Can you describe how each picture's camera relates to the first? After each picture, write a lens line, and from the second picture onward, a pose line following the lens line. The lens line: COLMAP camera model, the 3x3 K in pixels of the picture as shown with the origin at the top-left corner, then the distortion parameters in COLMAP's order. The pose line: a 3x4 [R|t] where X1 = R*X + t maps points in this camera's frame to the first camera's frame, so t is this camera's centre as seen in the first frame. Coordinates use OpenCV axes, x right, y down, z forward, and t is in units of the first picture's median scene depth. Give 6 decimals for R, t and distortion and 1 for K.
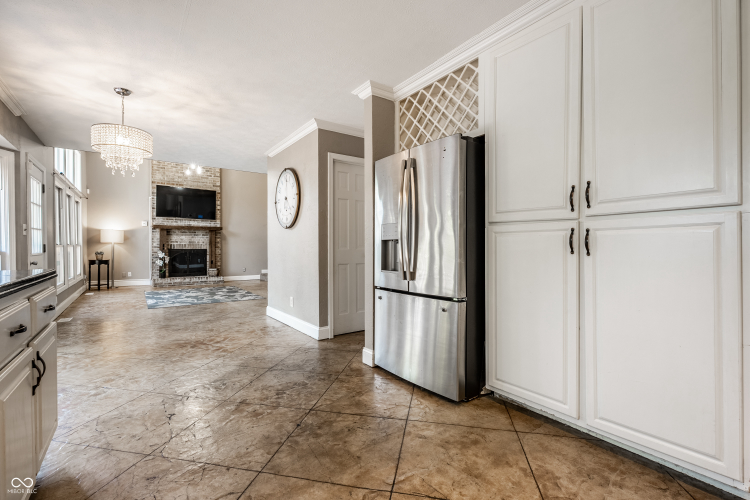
lens RADIAL K [[334.2, 0, 372.1], [0, 334.2, 256.4], [0, 0, 1]] dist [-0.003819, 0.000260]
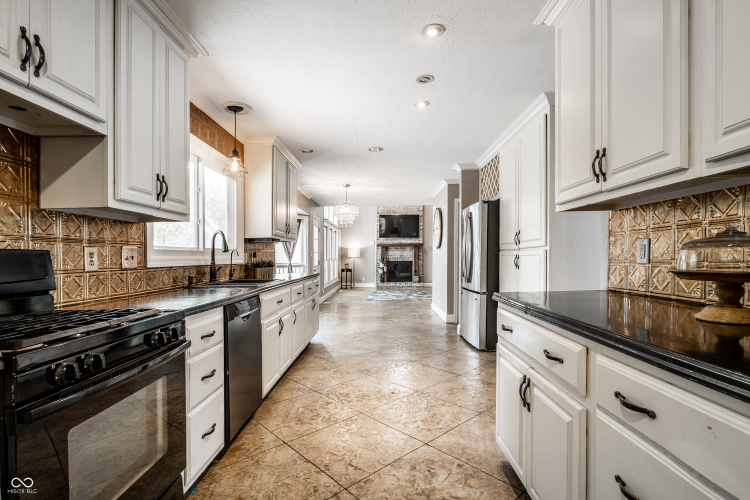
lens RADIAL K [[386.7, 0, 376.7], [0, 386.7, 252.7], [0, 0, 1]] dist [0.000419, 0.000012]
pose [[0.801861, -0.015689, -0.597304, 0.308974], [-0.004812, 0.999453, -0.032712, -0.005396], [0.597491, 0.029105, 0.801347, -0.295561]]
